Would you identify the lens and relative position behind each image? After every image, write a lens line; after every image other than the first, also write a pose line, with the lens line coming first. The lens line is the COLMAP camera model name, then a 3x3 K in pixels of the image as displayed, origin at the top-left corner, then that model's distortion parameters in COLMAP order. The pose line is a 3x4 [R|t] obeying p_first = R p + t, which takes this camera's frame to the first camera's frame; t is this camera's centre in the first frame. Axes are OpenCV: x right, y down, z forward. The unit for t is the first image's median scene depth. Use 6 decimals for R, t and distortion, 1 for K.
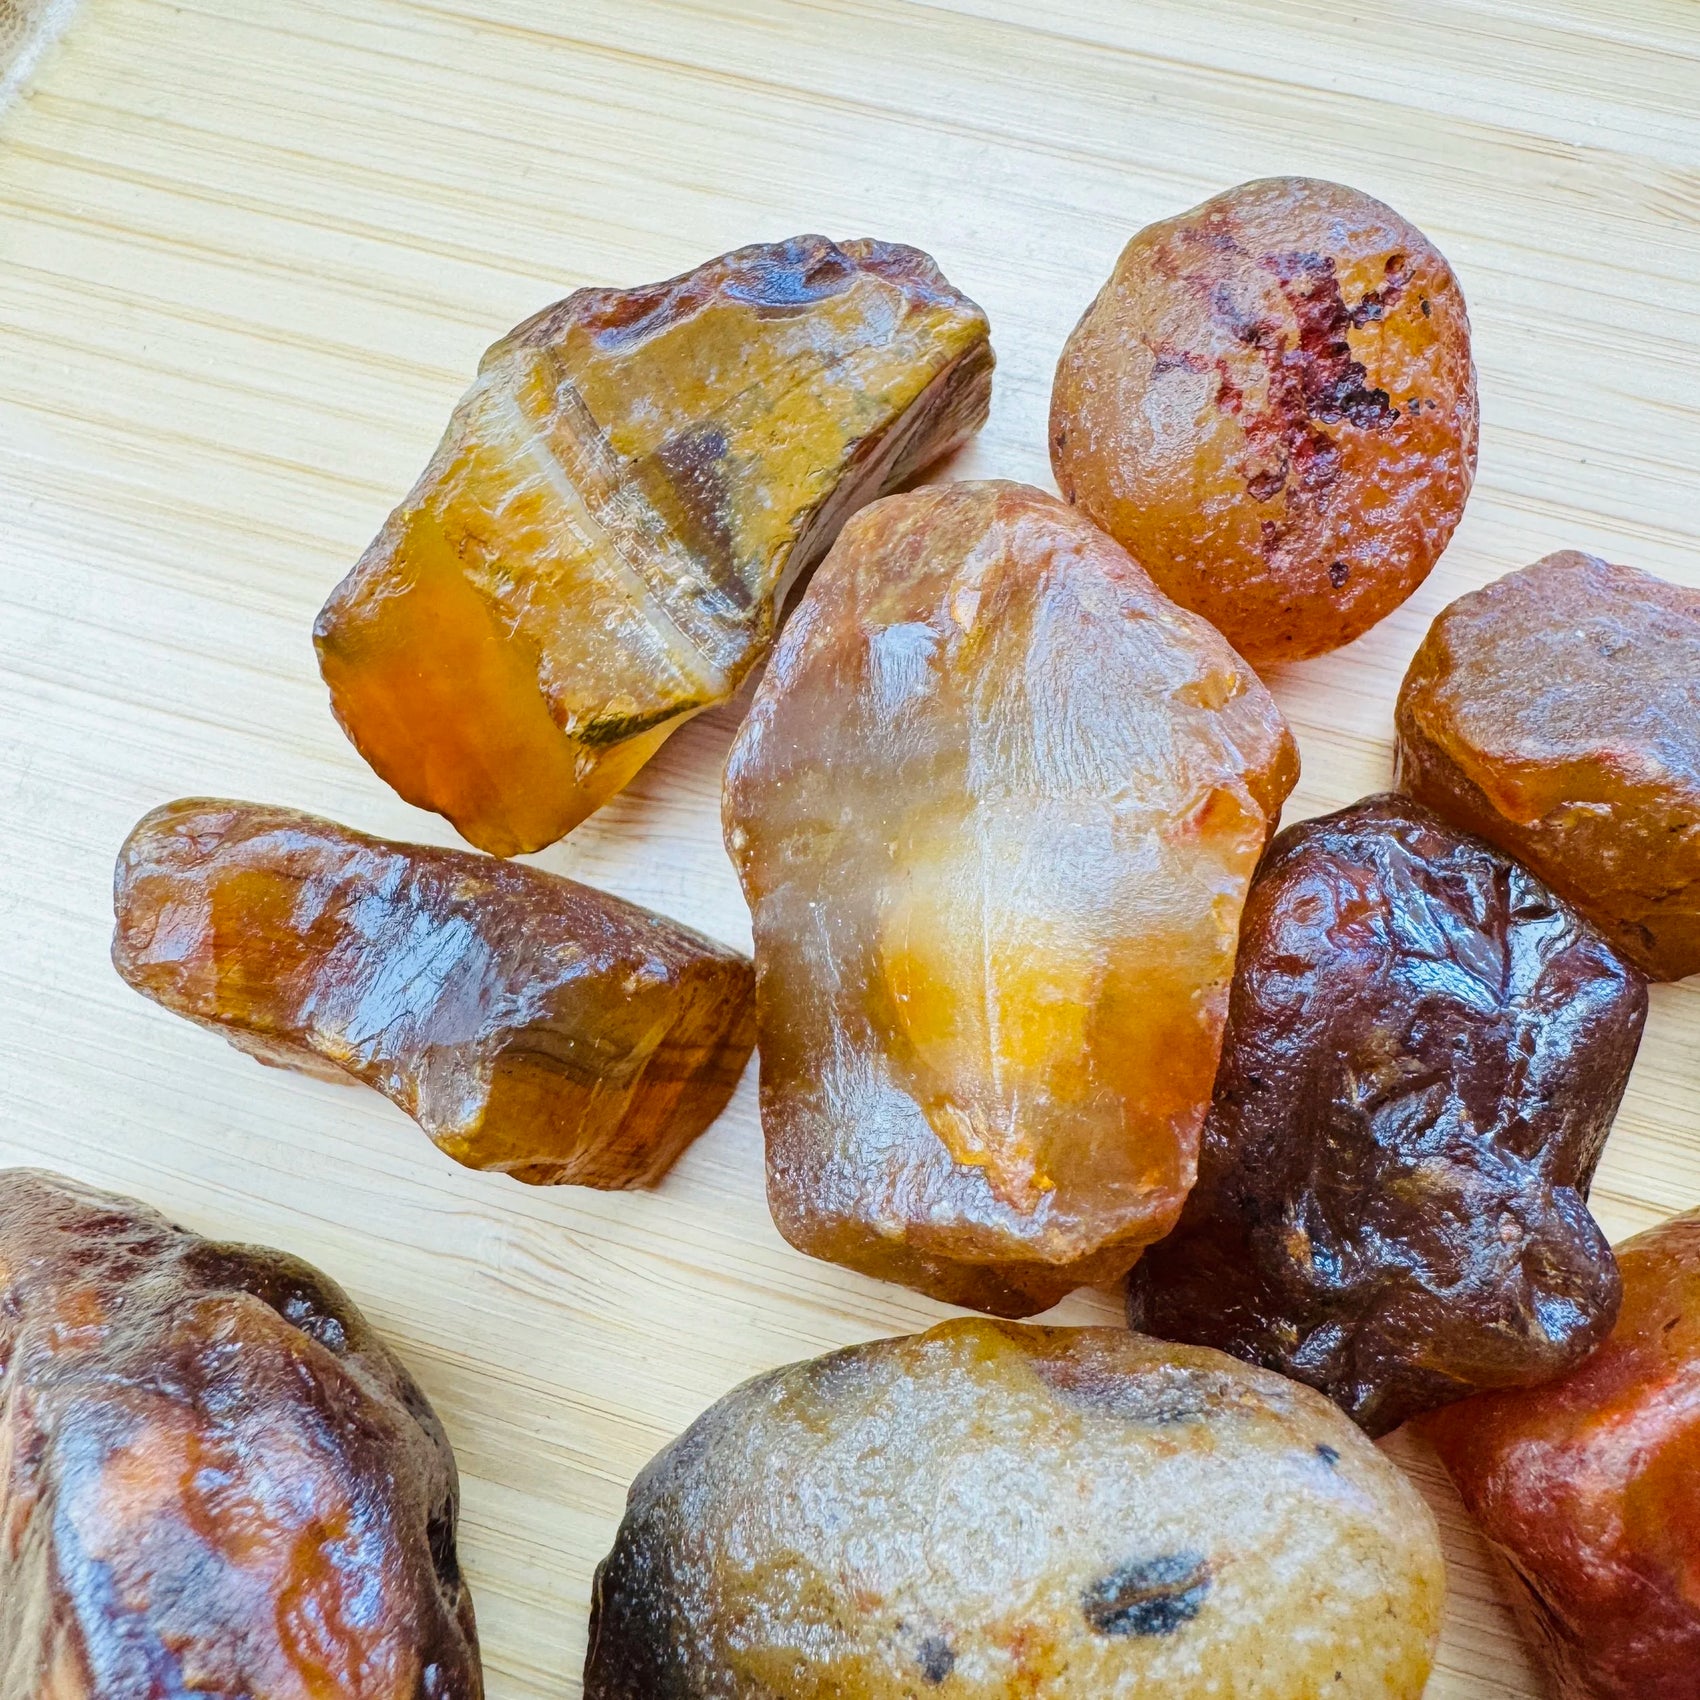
lens RADIAL K [[1784.1, 0, 852.7], [0, 1784.1, 846.2], [0, 0, 1]] dist [-0.006631, 0.000000]
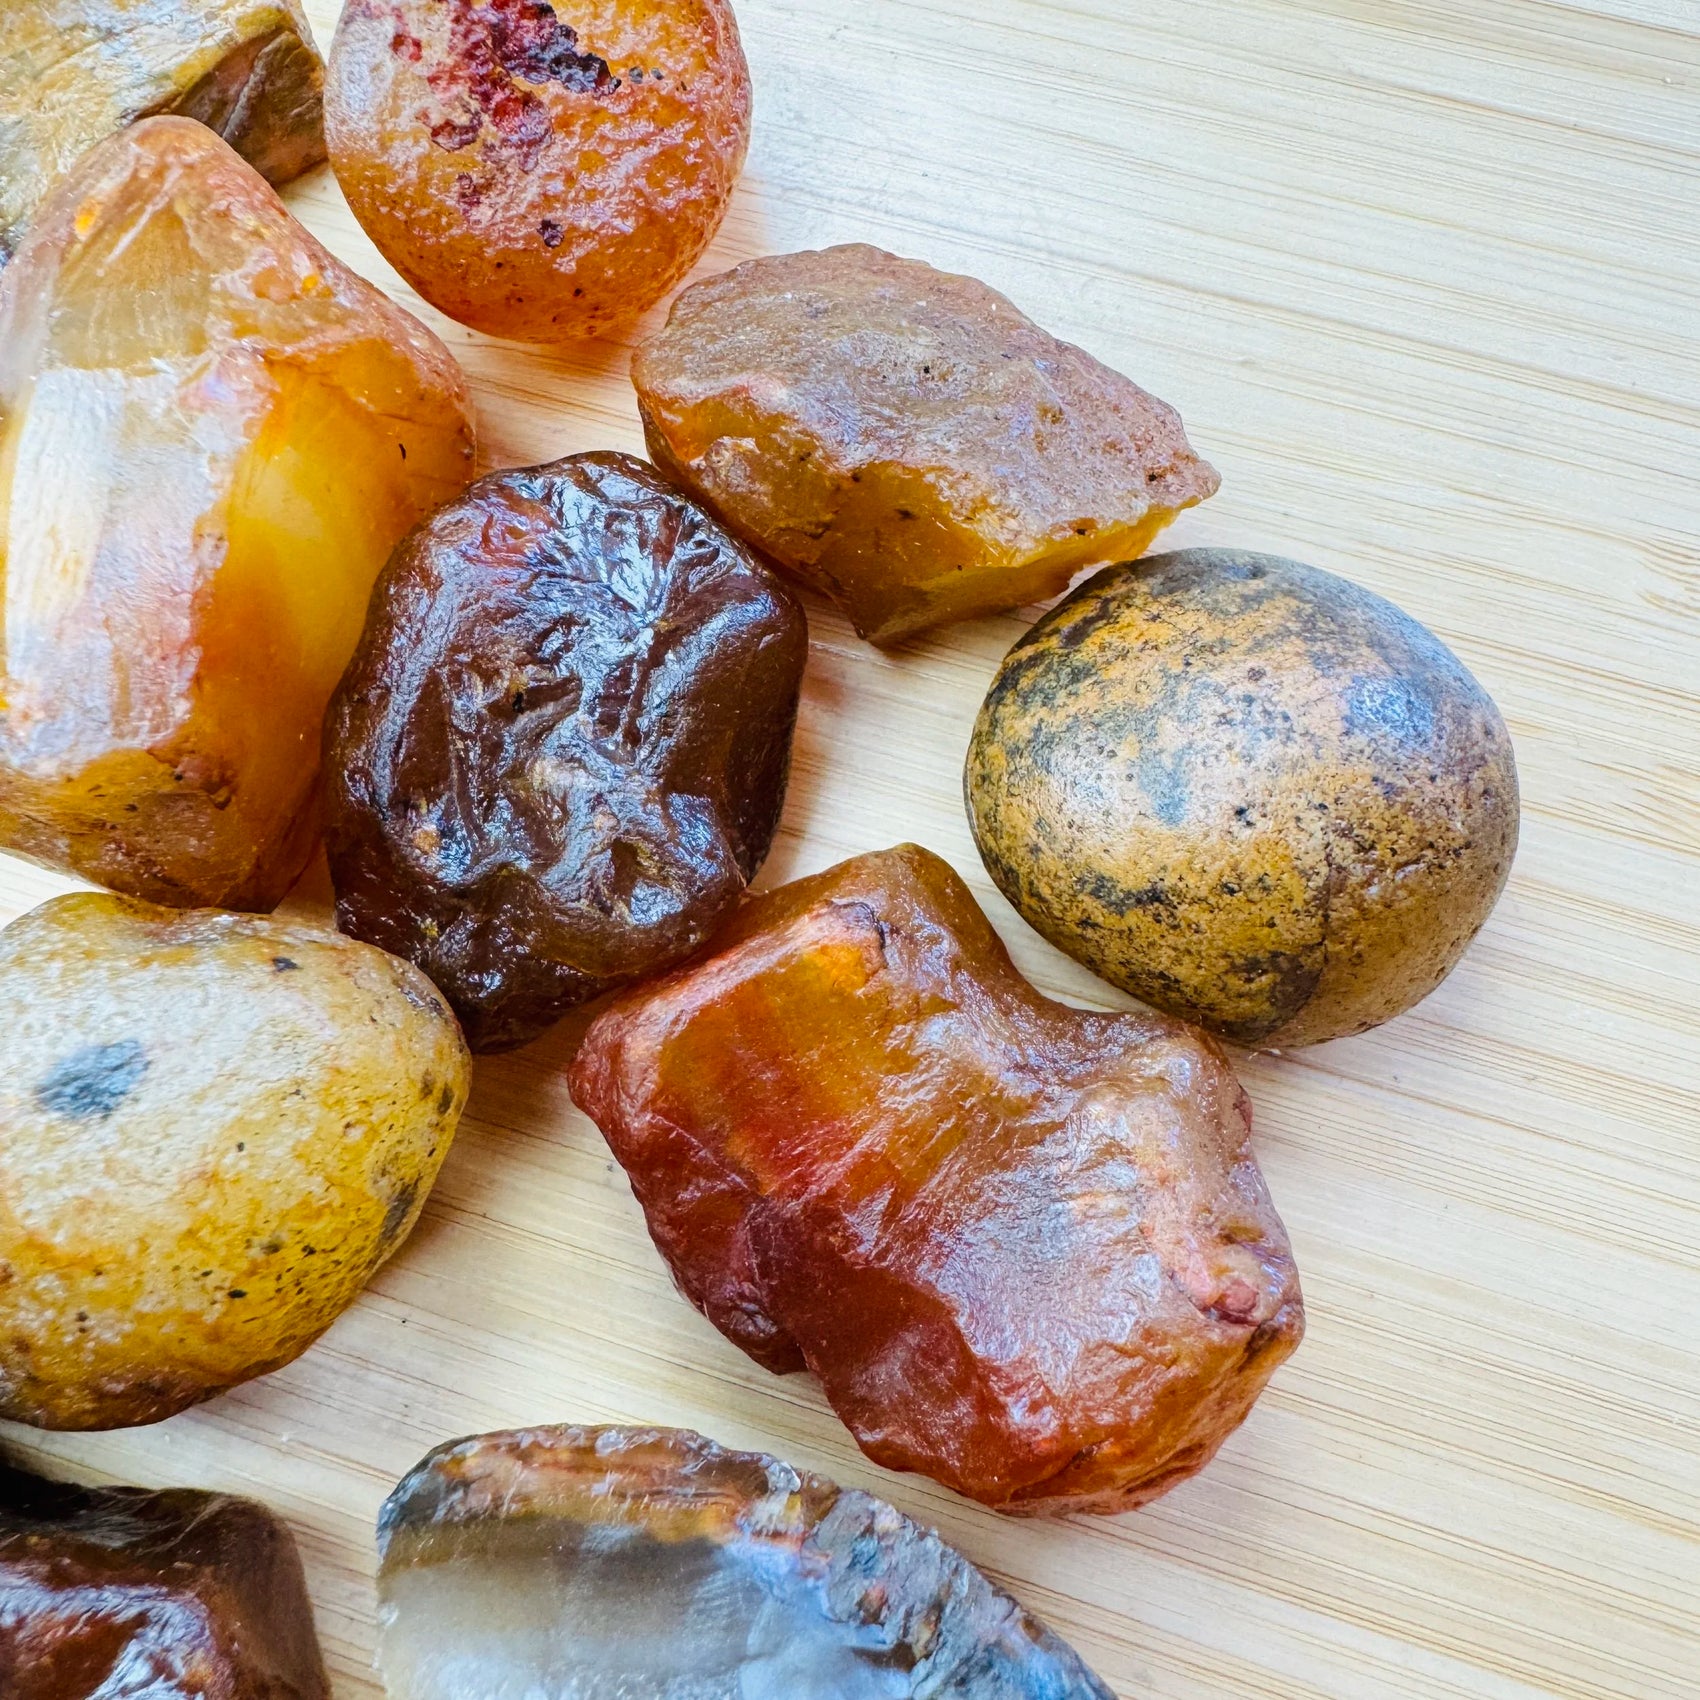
lens RADIAL K [[1784.1, 0, 847.1], [0, 1784.1, 854.4], [0, 0, 1]] dist [-0.006631, 0.000000]
pose [[0.999833, 0.016115, -0.008610, 0.473656], [-0.015809, 0.999279, 0.034512, 0.177848], [0.009160, -0.034370, 0.999367, -0.057652]]
